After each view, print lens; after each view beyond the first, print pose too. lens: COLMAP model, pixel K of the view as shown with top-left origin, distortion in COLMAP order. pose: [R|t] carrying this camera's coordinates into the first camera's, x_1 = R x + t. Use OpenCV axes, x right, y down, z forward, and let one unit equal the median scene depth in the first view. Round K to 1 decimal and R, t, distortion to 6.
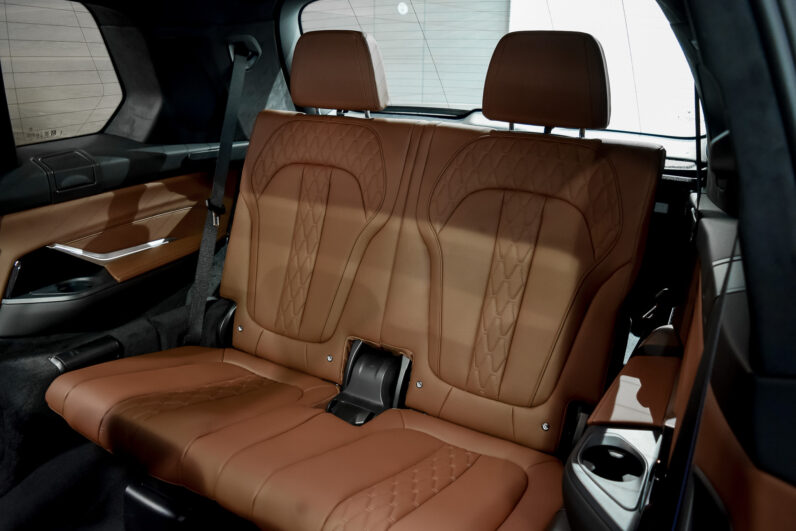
lens RADIAL K [[631.5, 0, 398.0], [0, 631.5, 265.5], [0, 0, 1]] dist [0.003157, 0.002420]
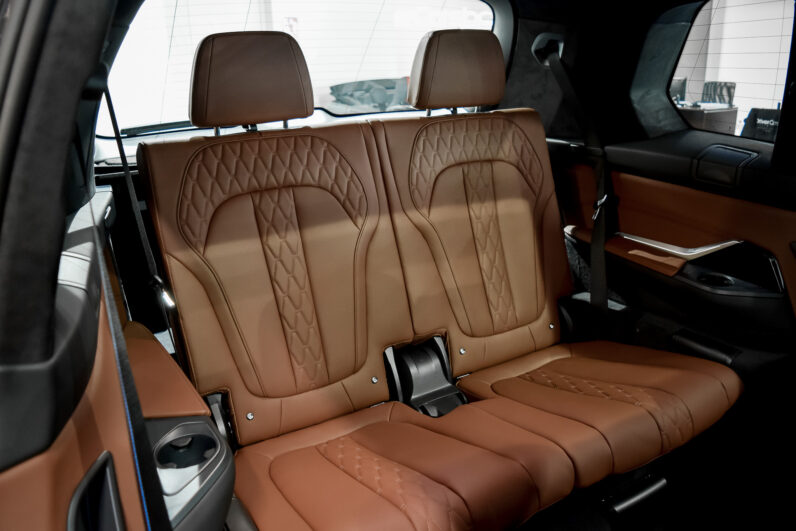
lens RADIAL K [[620.3, 0, 398.0], [0, 620.3, 265.5], [0, 0, 1]] dist [-0.088874, 0.003315]
pose [[0.479884, -0.321209, 0.816417, -0.754189], [0.313483, 0.931914, 0.182387, -0.161452], [-0.819415, 0.168408, 0.547904, 0.422374]]
